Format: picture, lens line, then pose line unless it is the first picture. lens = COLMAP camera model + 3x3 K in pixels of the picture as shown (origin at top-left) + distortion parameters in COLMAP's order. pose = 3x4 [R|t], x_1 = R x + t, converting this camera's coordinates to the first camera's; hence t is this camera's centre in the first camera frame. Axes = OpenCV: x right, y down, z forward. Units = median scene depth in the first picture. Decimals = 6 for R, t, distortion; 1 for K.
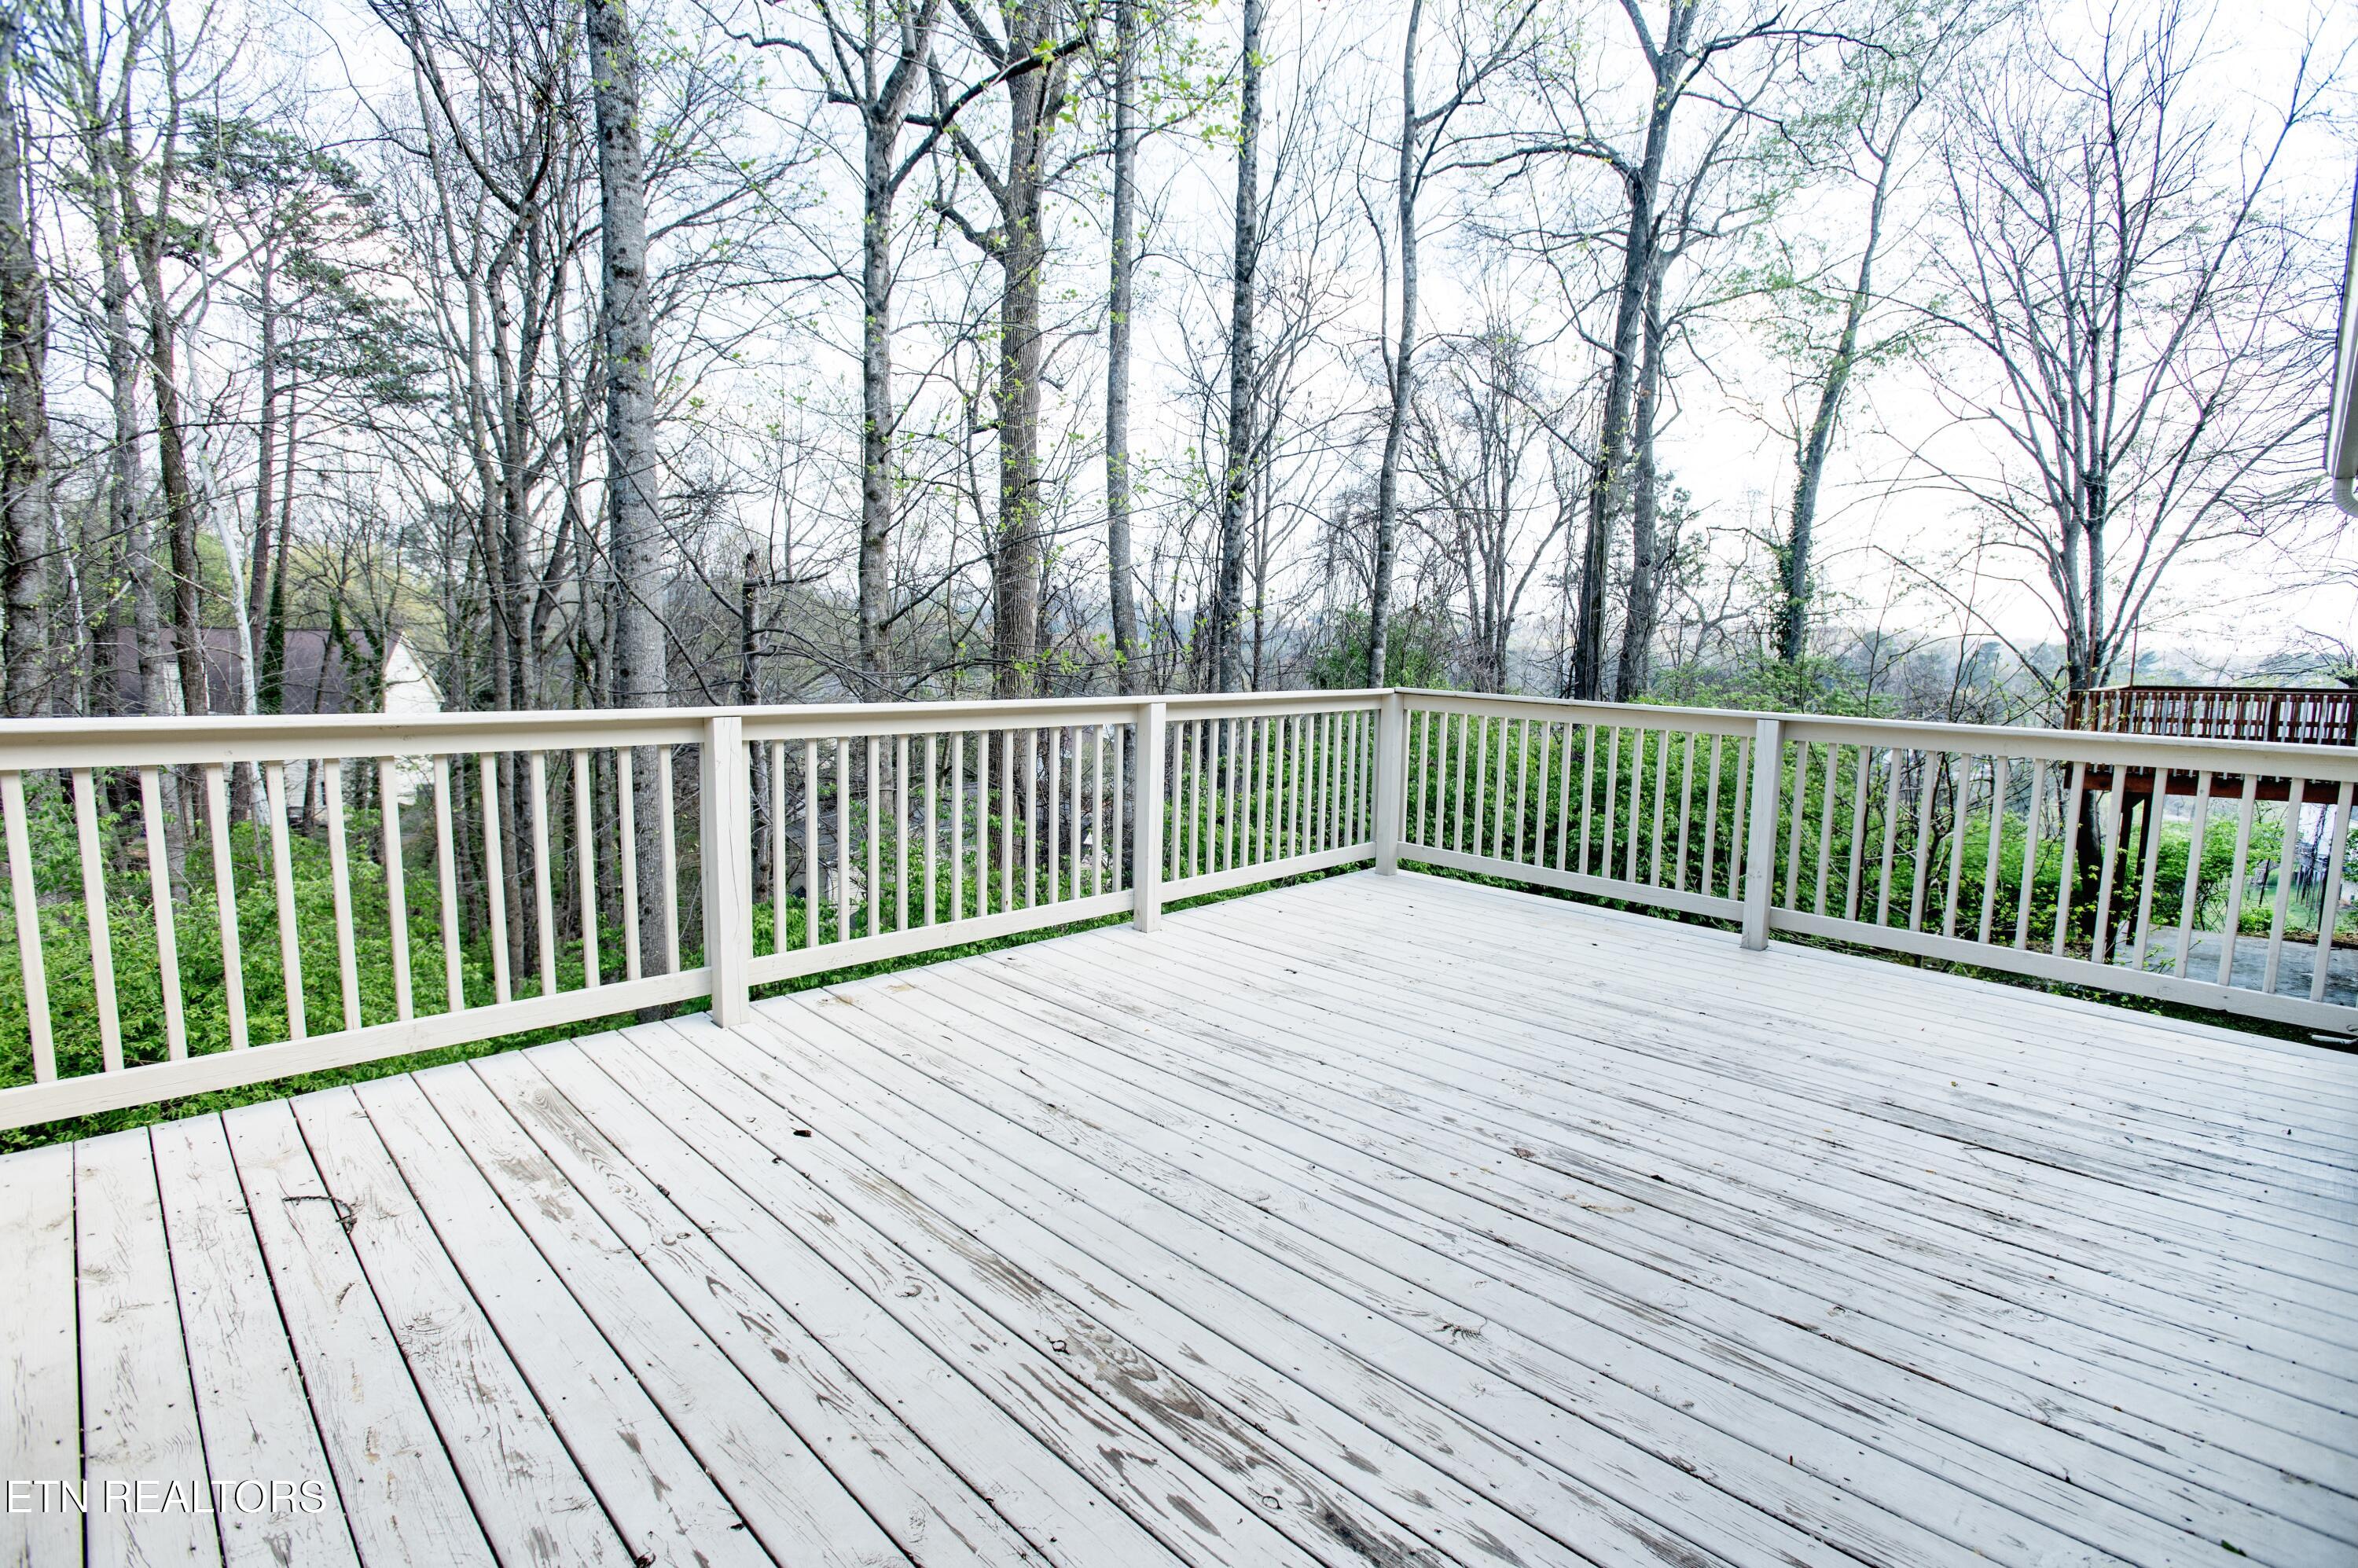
lens RADIAL K [[1123.0, 0, 1184.6], [0, 1123.0, 784.0], [0, 0, 1]] dist [-0.011664, 0.001417]
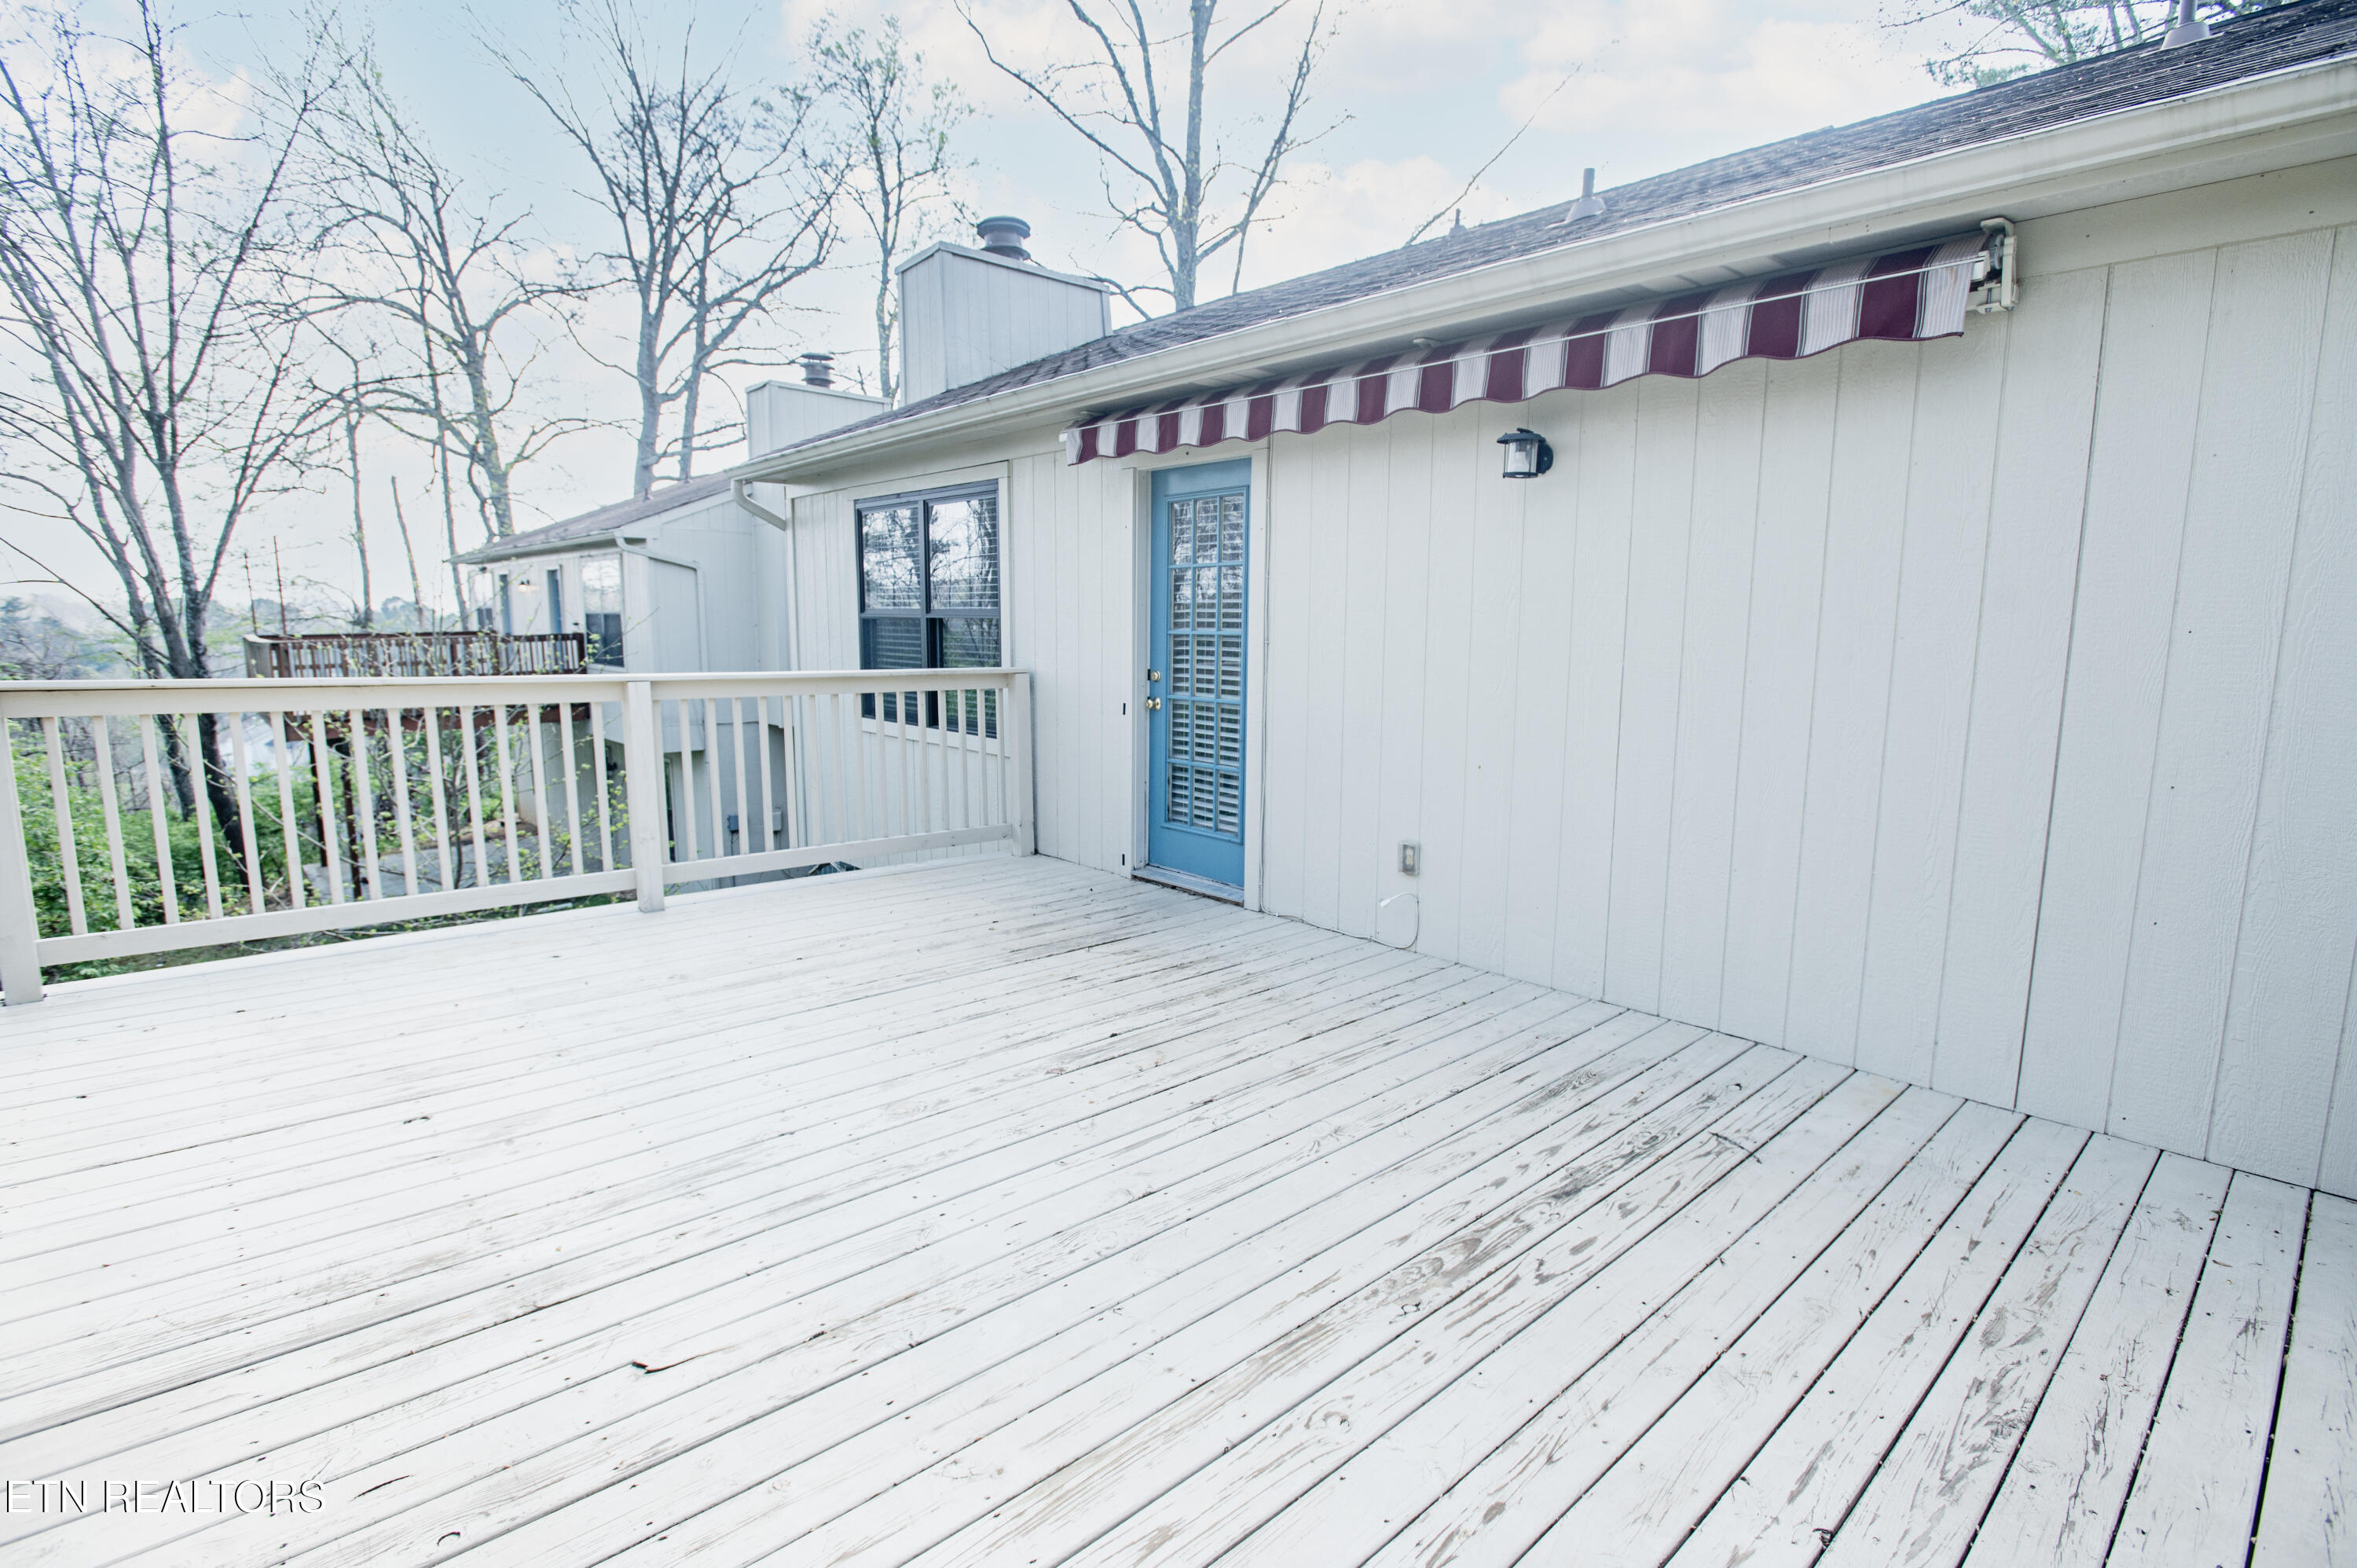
lens RADIAL K [[1122.5, 0, 1184.1], [0, 1122.5, 784.0], [0, 0, 1]] dist [-0.011664, 0.001417]
pose [[0.047717, -0.160670, 0.985854, -0.761395], [0.113537, 0.981454, 0.154457, -0.113209], [-0.992387, 0.104561, 0.065074, 0.778632]]
